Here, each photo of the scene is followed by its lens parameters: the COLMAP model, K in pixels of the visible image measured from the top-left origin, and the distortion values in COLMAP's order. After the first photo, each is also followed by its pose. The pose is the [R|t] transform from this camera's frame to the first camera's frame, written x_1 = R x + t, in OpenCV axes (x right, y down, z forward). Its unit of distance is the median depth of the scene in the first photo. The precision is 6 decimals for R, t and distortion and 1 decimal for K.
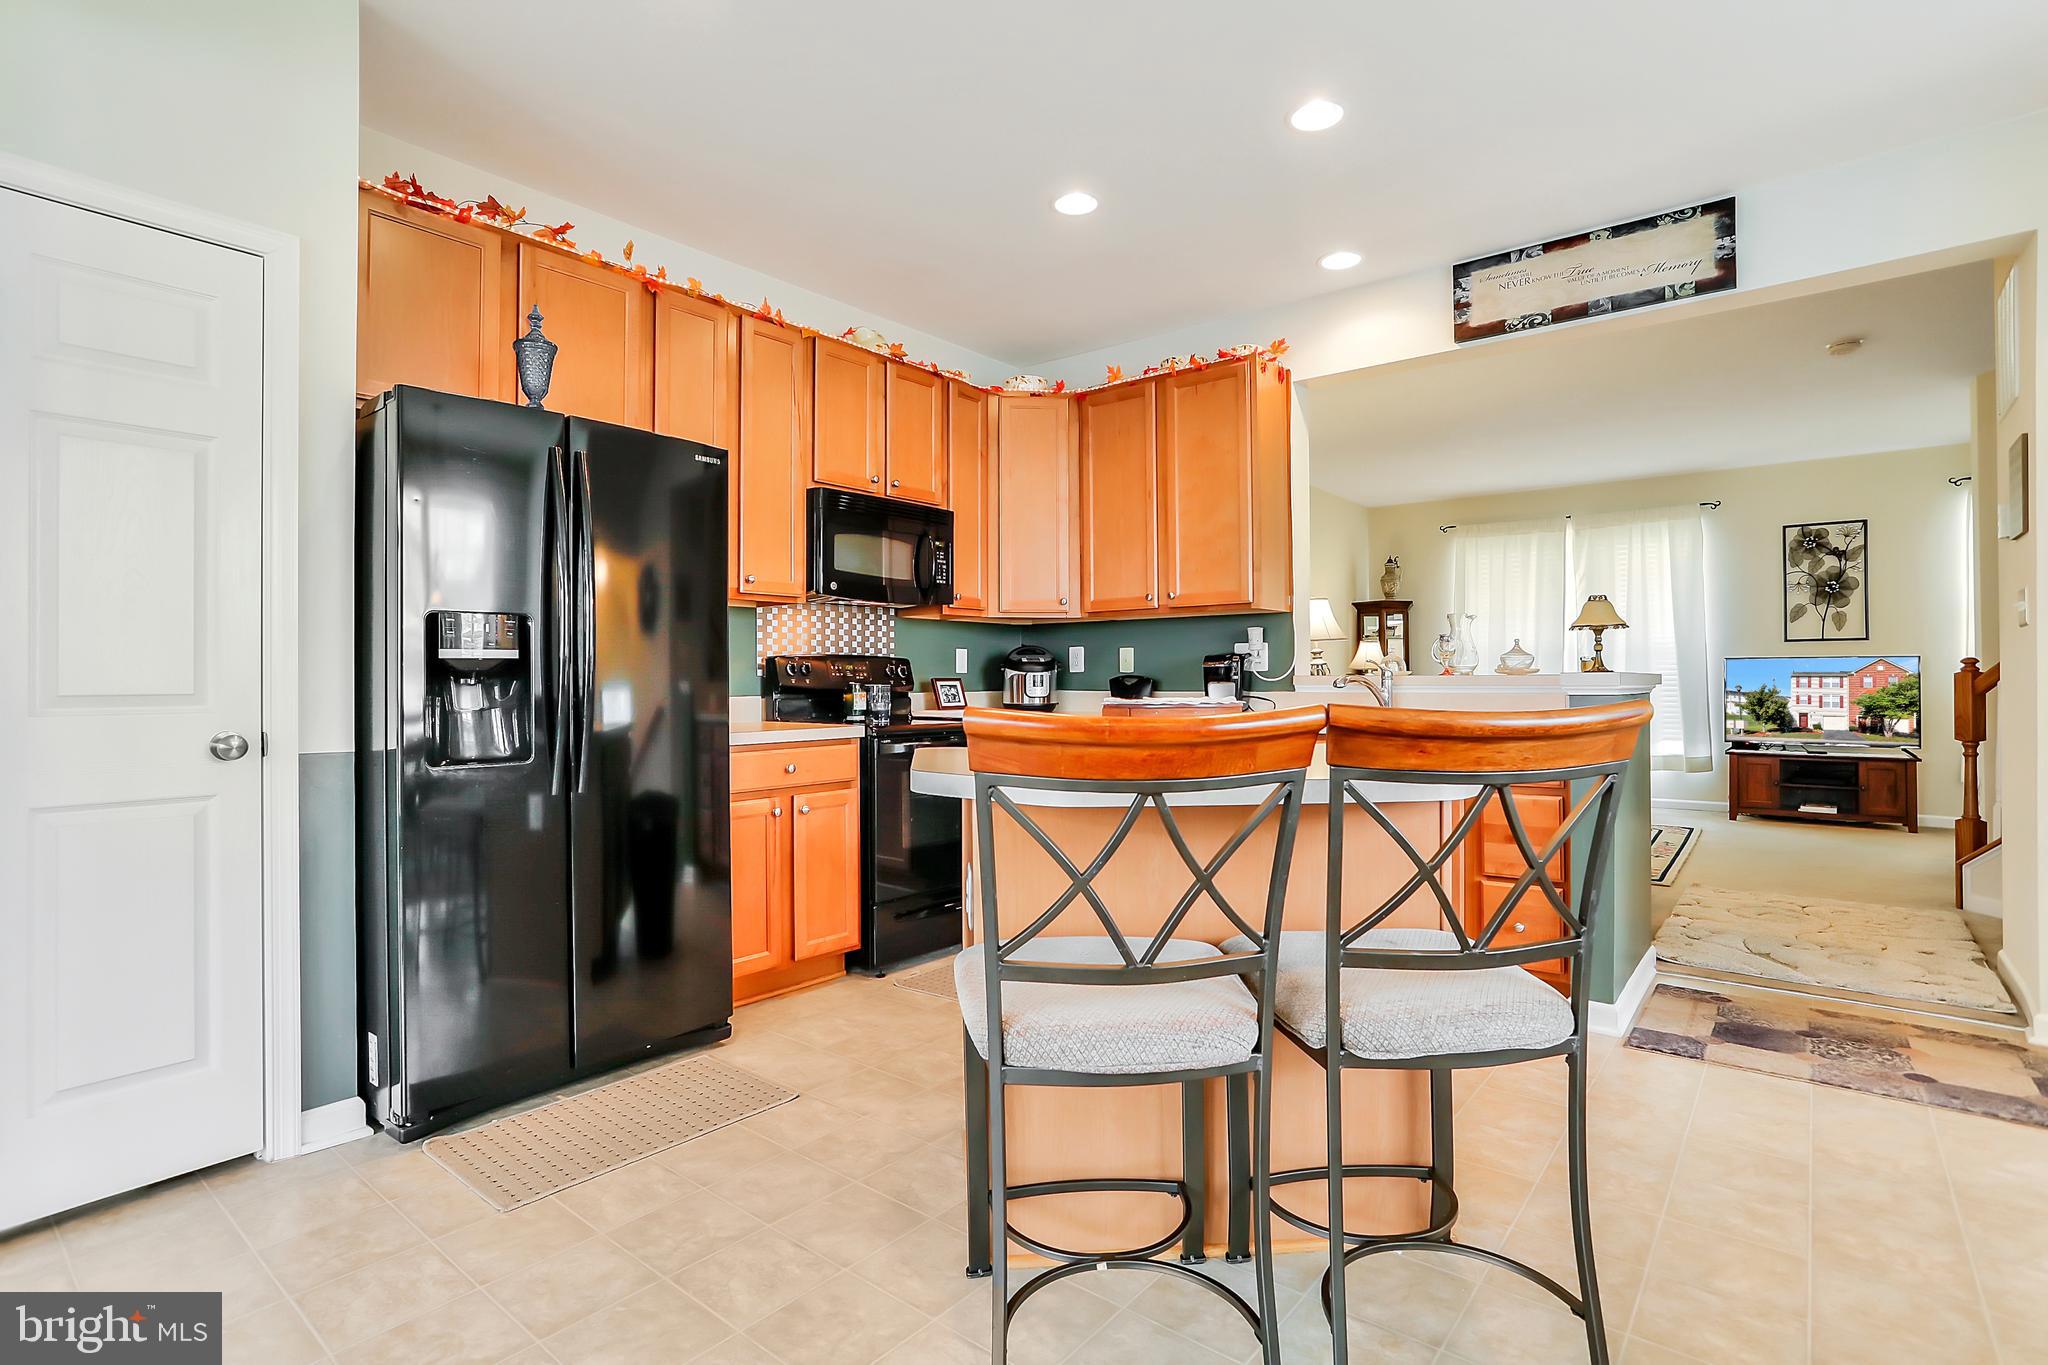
lens RADIAL K [[1011.7, 0, 1023.5], [0, 1011.7, 676.5], [0, 0, 1]] dist [-0.046078, 0.021502]
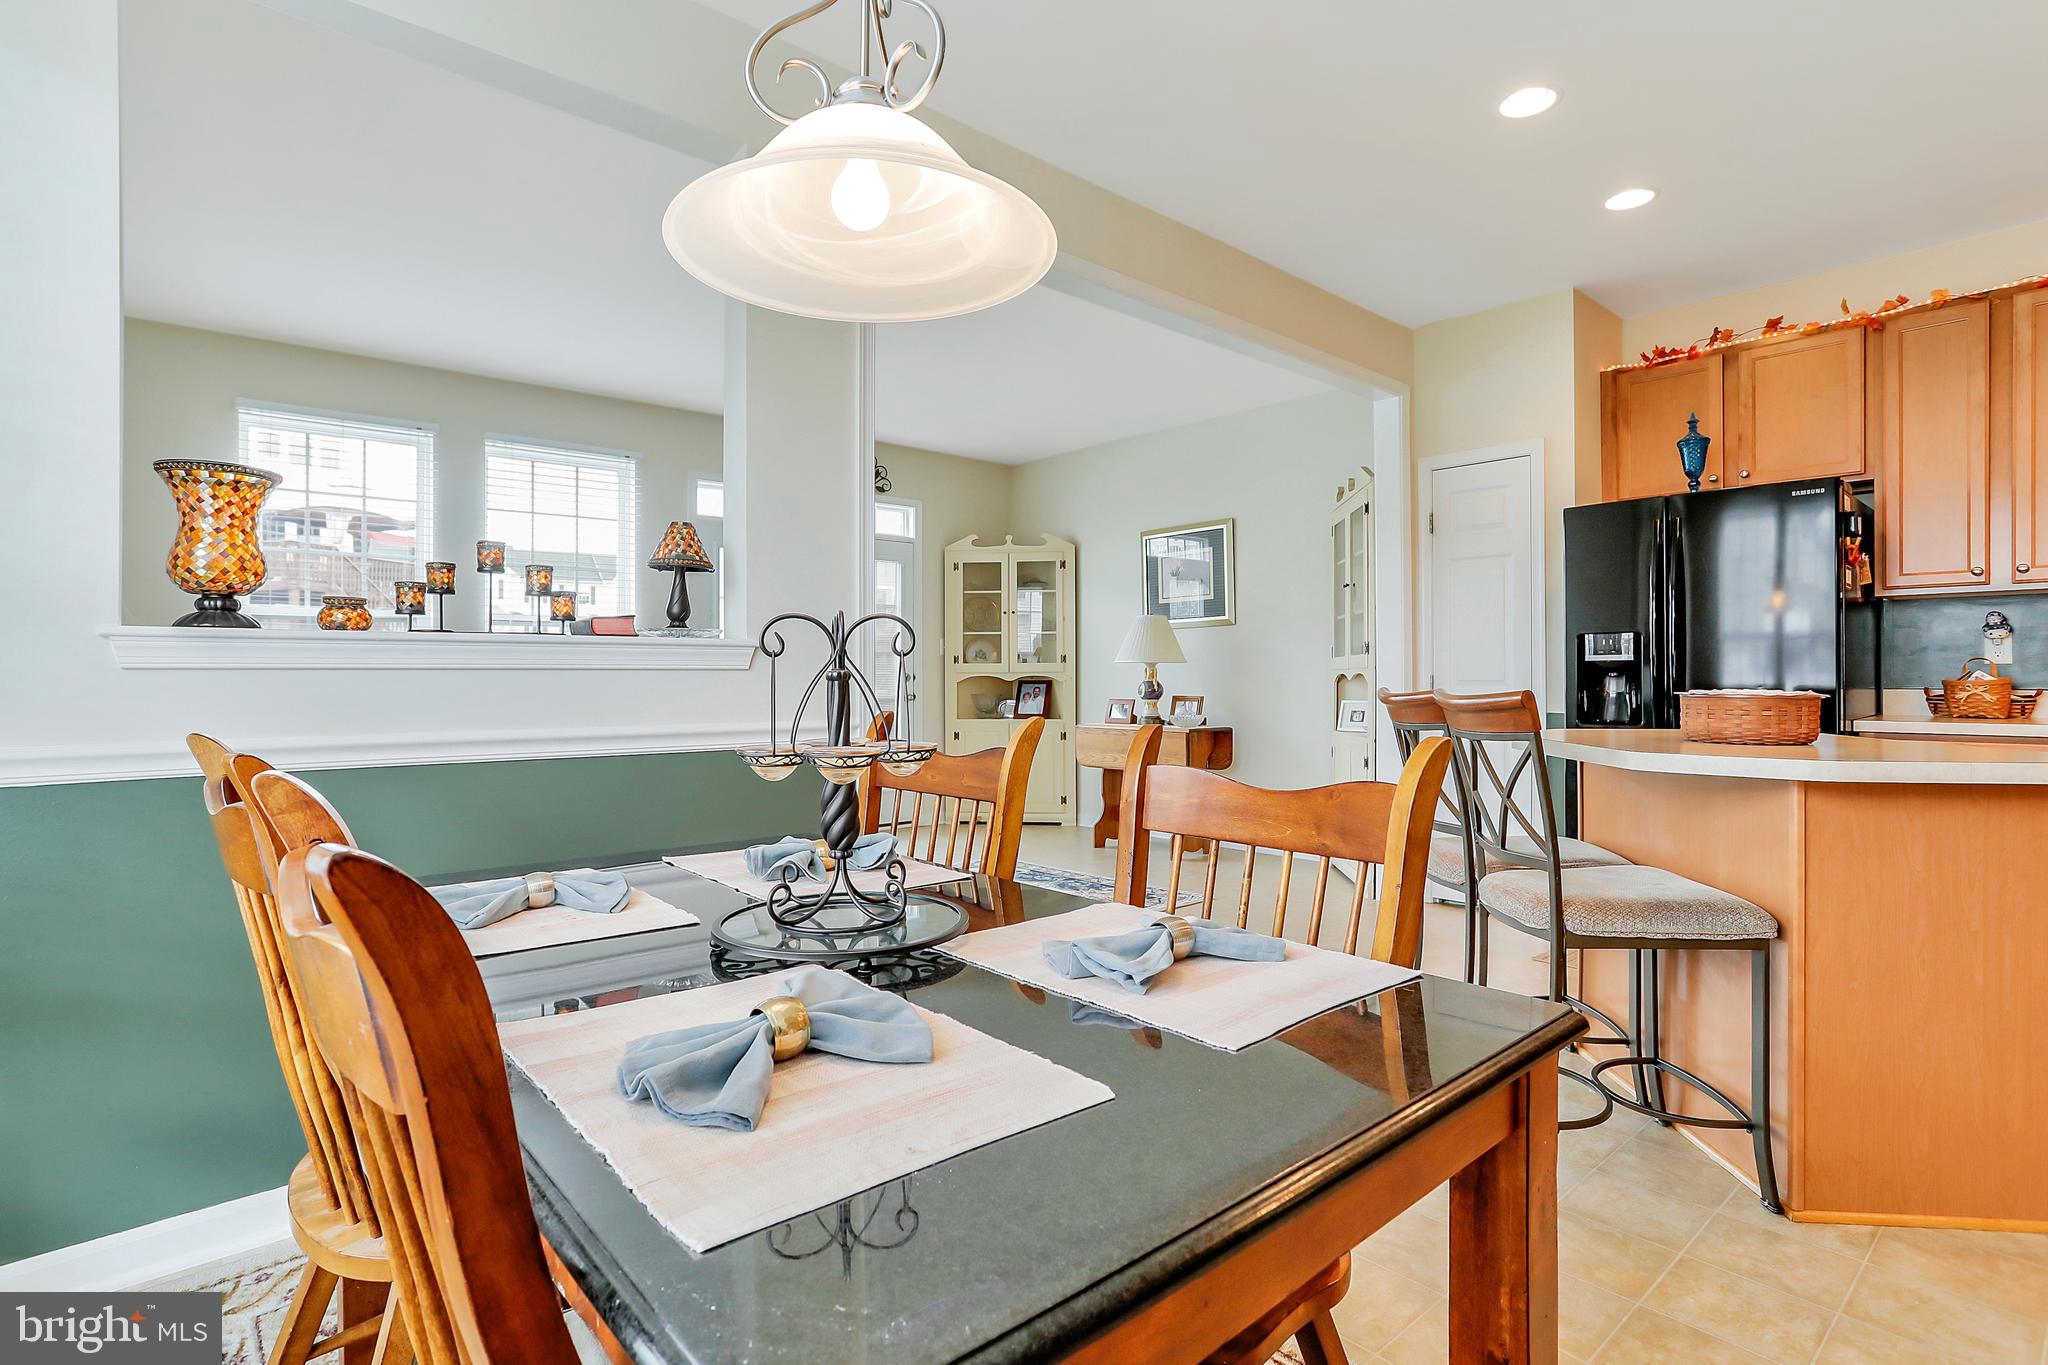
lens RADIAL K [[1011.7, 0, 1013.2], [0, 1011.7, 680.7], [0, 0, 1]] dist [-0.046078, 0.021502]
pose [[-0.175538, 0.009027, -0.984431, 0.712366], [0.006656, 0.999946, 0.007982, -0.002524], [0.984450, -0.005151, -0.175589, 0.185869]]
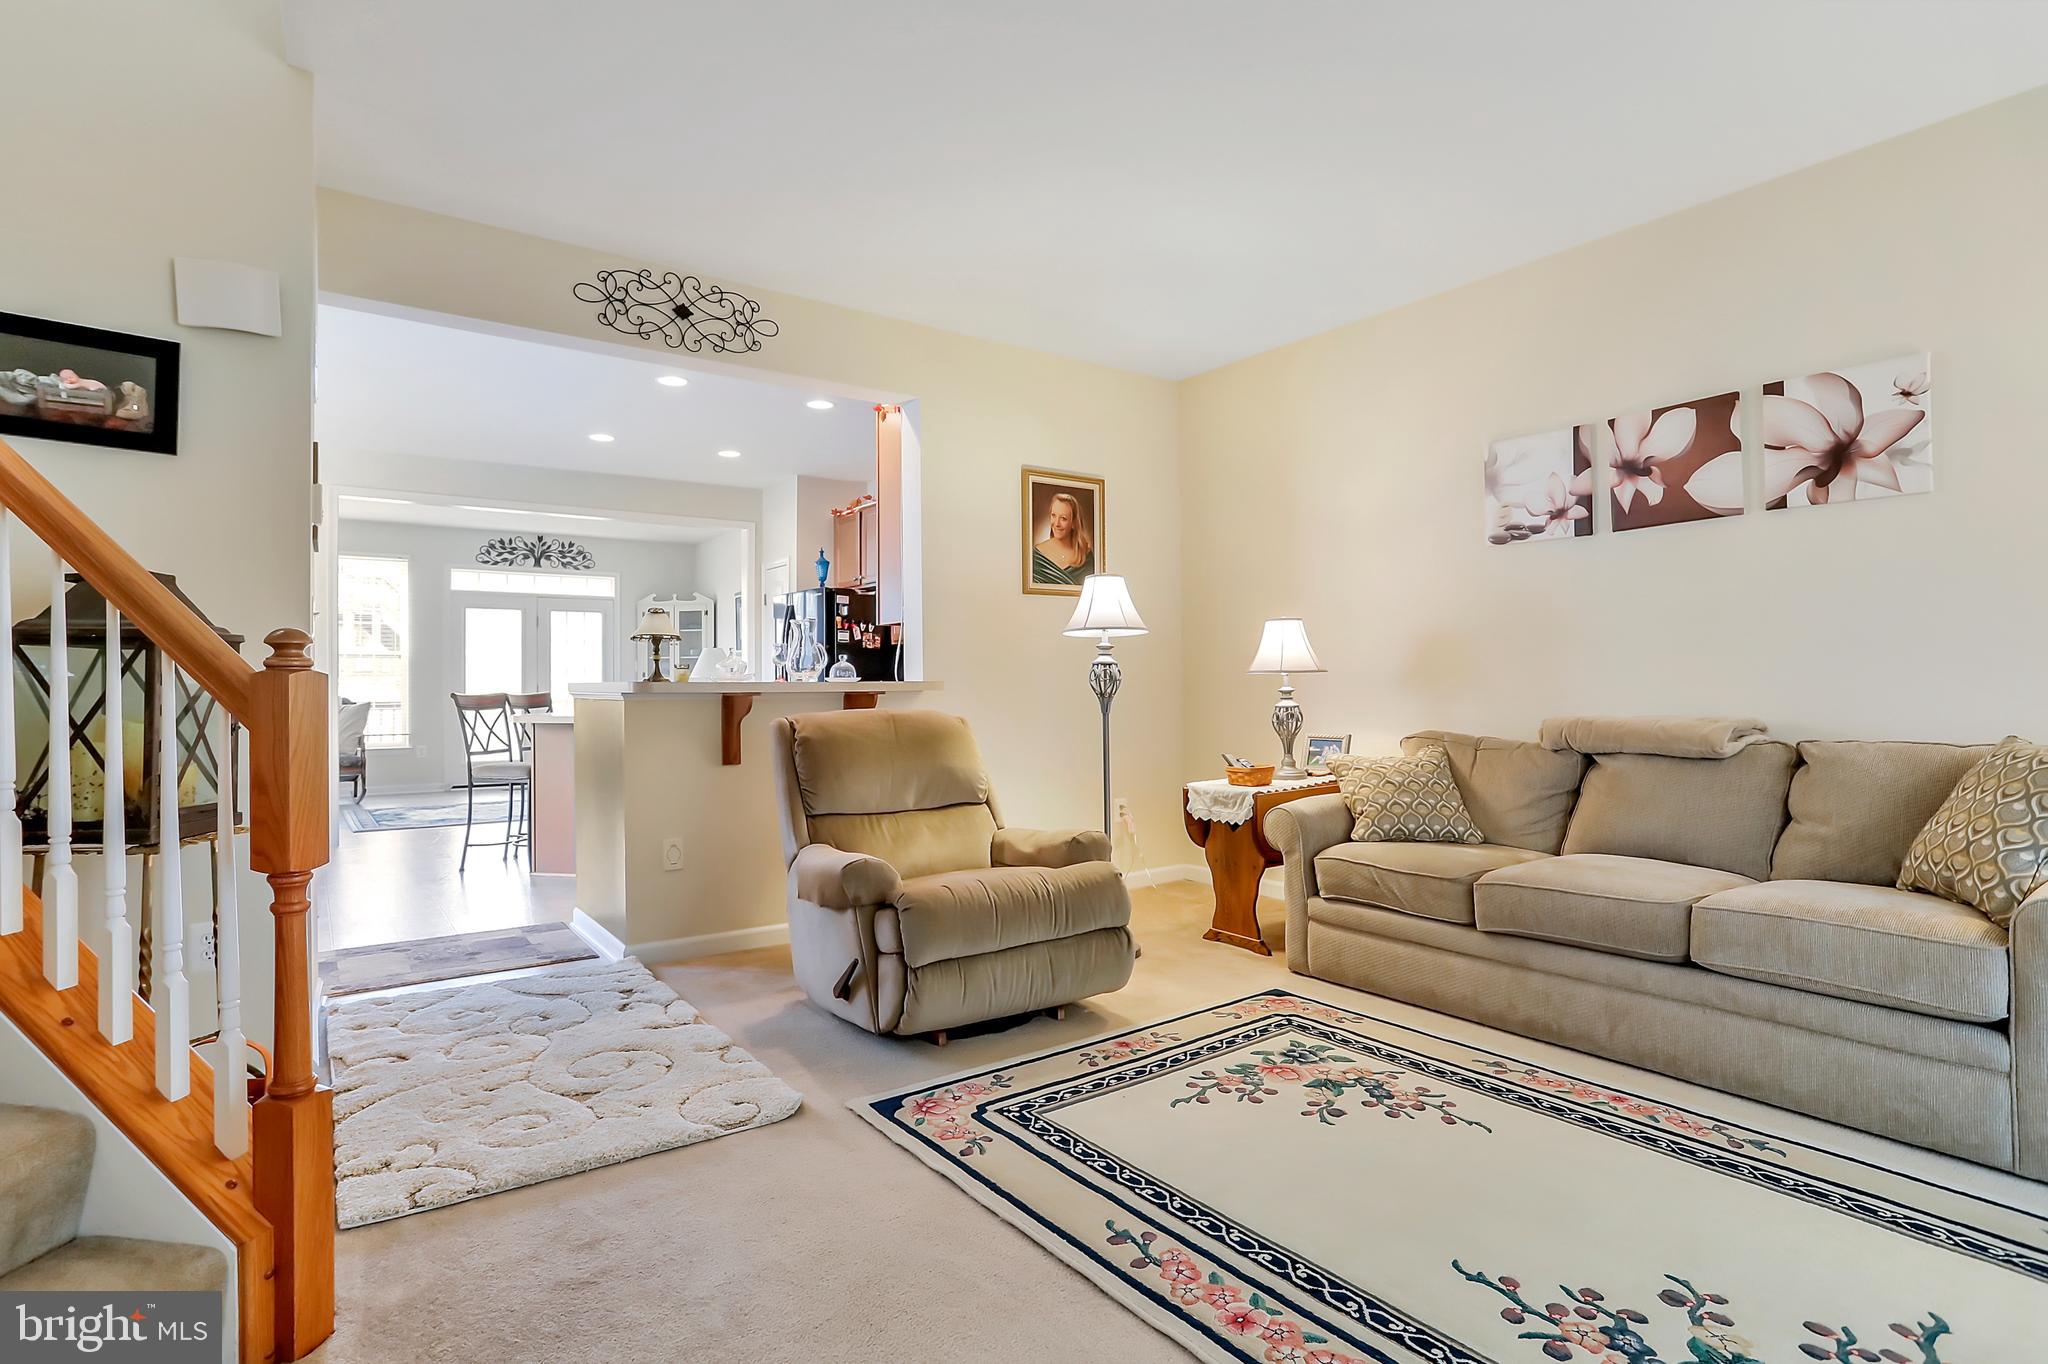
lens RADIAL K [[1011.7, 0, 1014.6], [0, 1011.7, 675.5], [0, 0, 1]] dist [-0.046078, 0.021502]
pose [[-0.265531, 0.000206, -0.964102, 1.335236], [0.013681, 0.999900, -0.003555, -0.001848], [0.964005, -0.014134, -0.265508, 1.460802]]
